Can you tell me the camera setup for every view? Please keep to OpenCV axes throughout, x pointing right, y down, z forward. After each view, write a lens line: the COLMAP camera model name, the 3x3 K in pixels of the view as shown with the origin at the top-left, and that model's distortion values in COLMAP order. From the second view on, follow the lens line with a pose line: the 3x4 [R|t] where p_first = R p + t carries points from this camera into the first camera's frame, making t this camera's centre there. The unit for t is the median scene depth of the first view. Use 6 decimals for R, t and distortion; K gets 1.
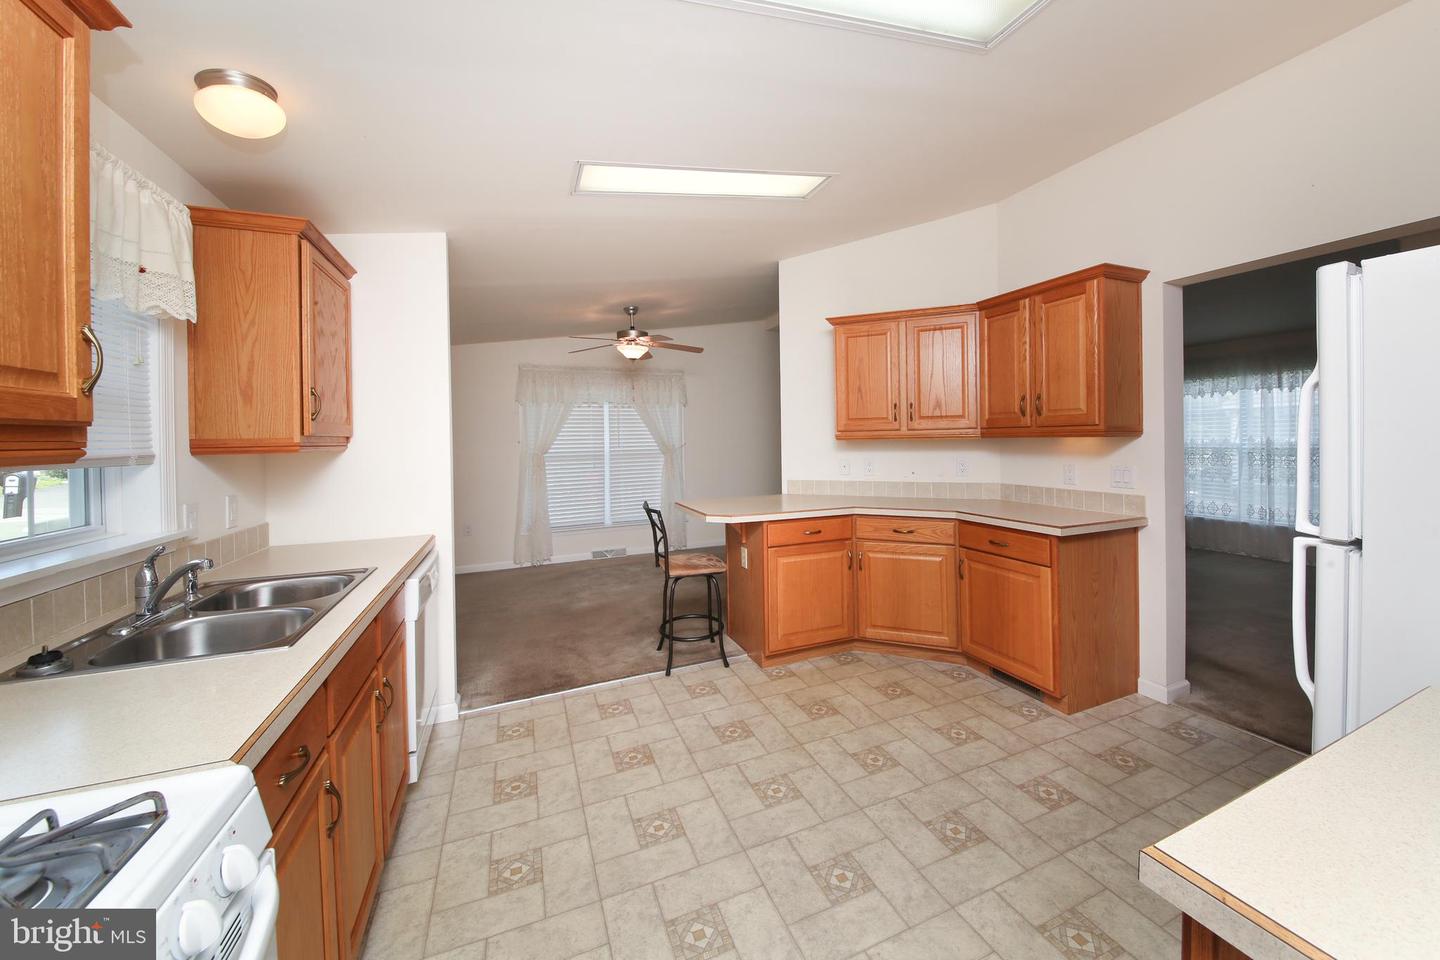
lens RADIAL K [[513.1, 0, 755.3], [0, 513.1, 438.2], [0, 0, 1]] dist [-0.003089, -0.001827]
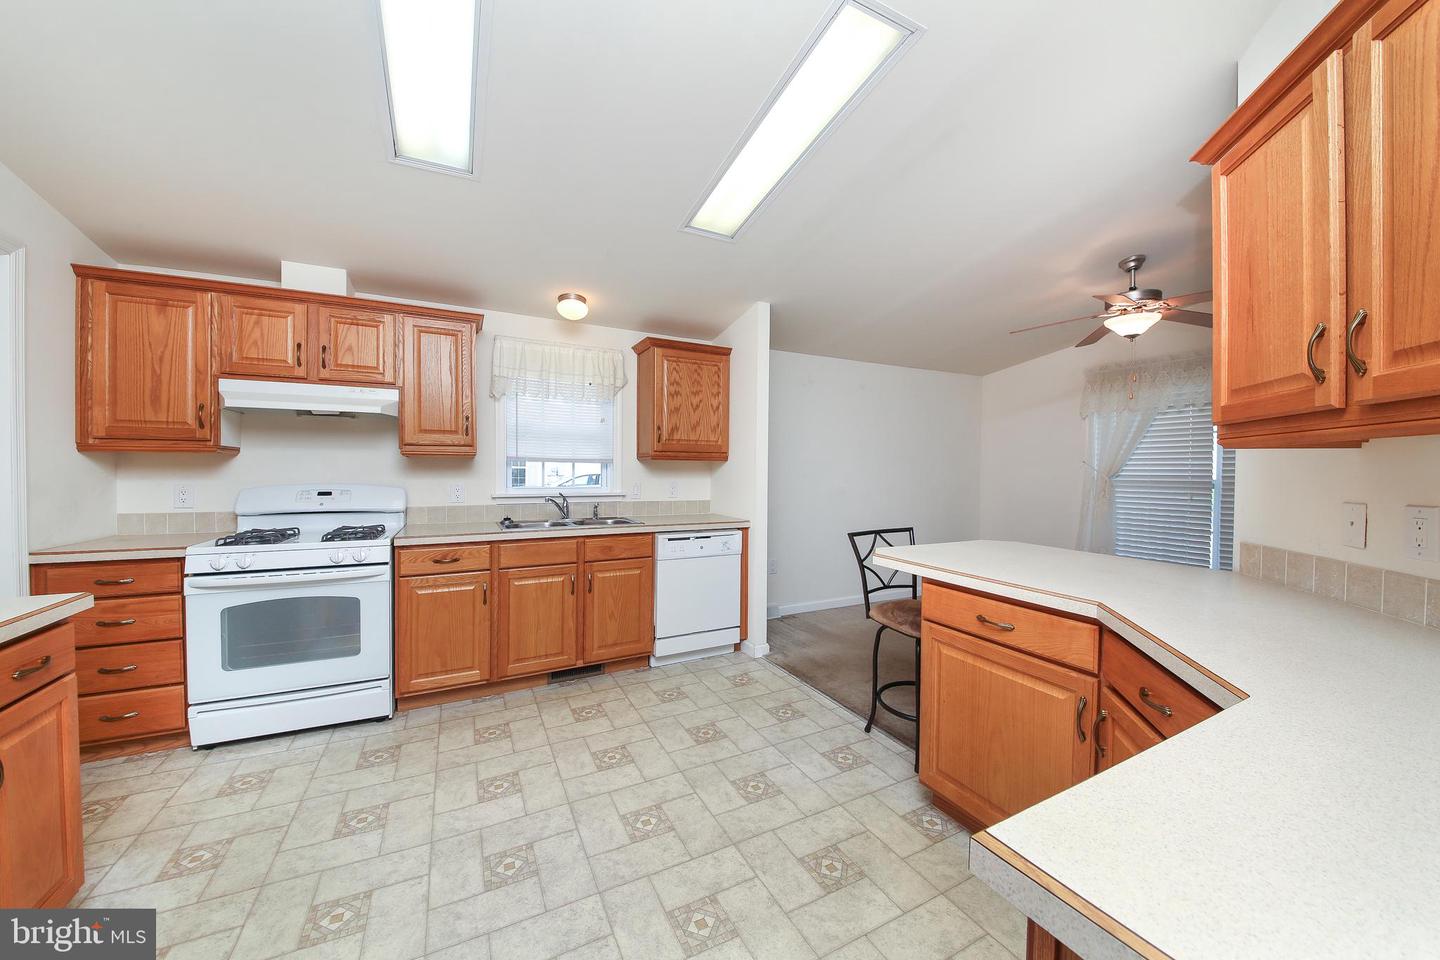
lens RADIAL K [[513.1, 0, 731.5], [0, 513.1, 477.8], [0, 0, 1]] dist [-0.003089, -0.001827]
pose [[0.068776, 0.023995, -0.997344, 0.923746], [-0.001429, 0.999712, 0.023953, 0.053368], [0.997631, -0.000222, 0.068791, 1.066568]]
